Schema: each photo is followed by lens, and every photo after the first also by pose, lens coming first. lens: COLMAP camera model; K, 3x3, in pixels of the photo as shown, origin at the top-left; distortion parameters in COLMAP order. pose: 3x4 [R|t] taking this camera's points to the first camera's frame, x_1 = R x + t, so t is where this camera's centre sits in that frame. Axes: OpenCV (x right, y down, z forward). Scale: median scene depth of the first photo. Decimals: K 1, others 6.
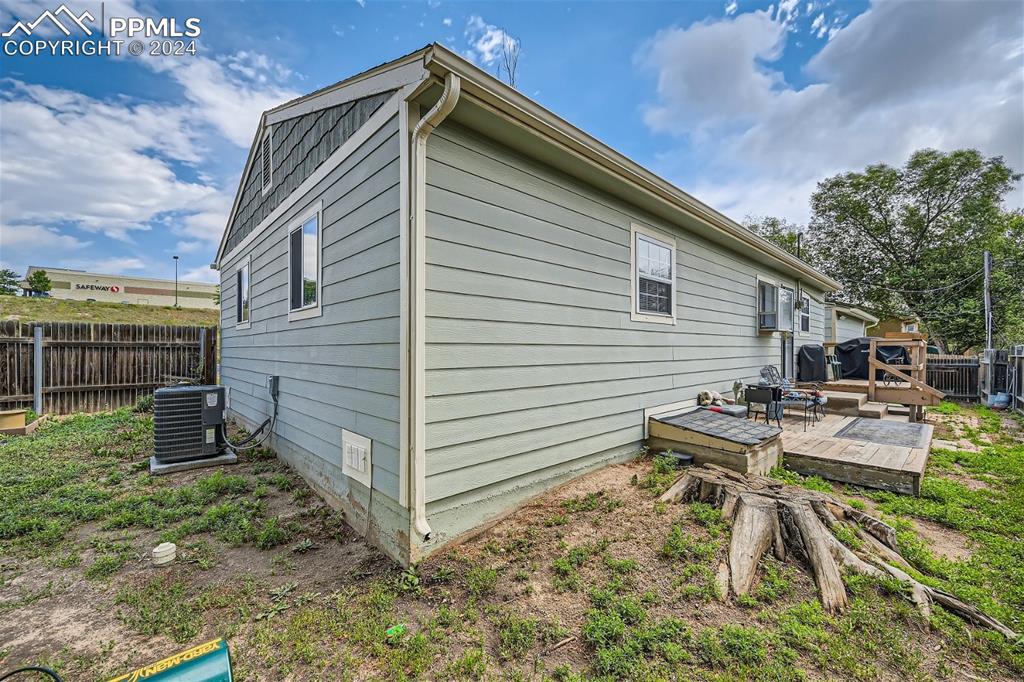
lens RADIAL K [[416.6, 0, 508.1], [0, 416.6, 343.6], [0, 0, 1]] dist [-0.001186, -0.000168]
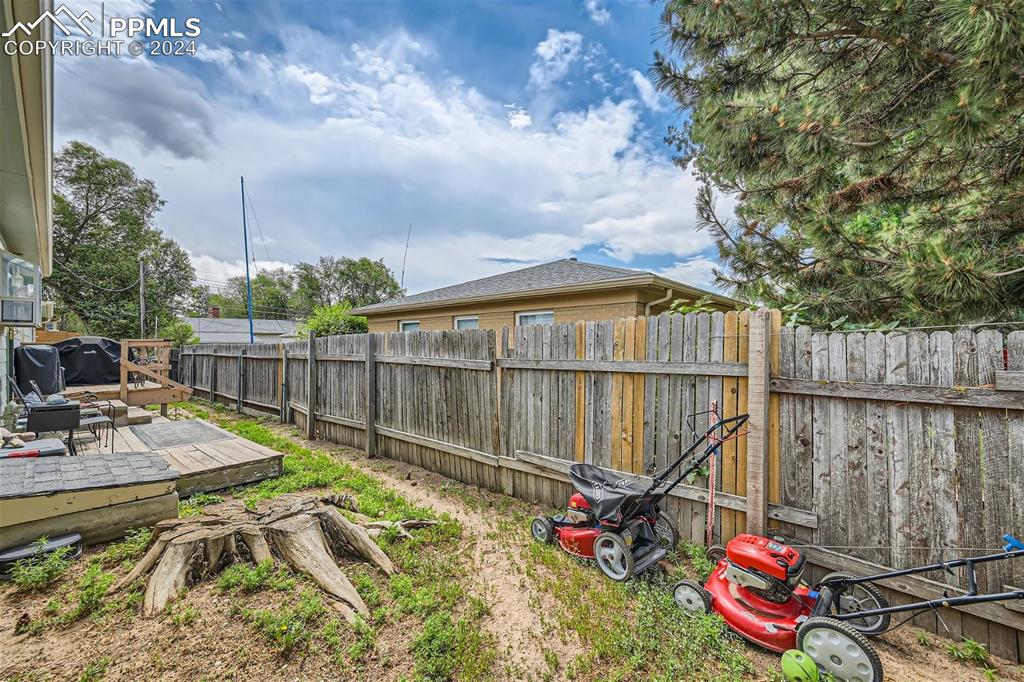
lens RADIAL K [[416.6, 0, 508.1], [0, 416.6, 343.6], [0, 0, 1]] dist [-0.001186, -0.000168]
pose [[-0.121677, -0.001585, 0.992569, -0.134392], [0.000269, 0.999999, 0.001630, -0.001497], [-0.992570, 0.000466, -0.121676, 0.273866]]
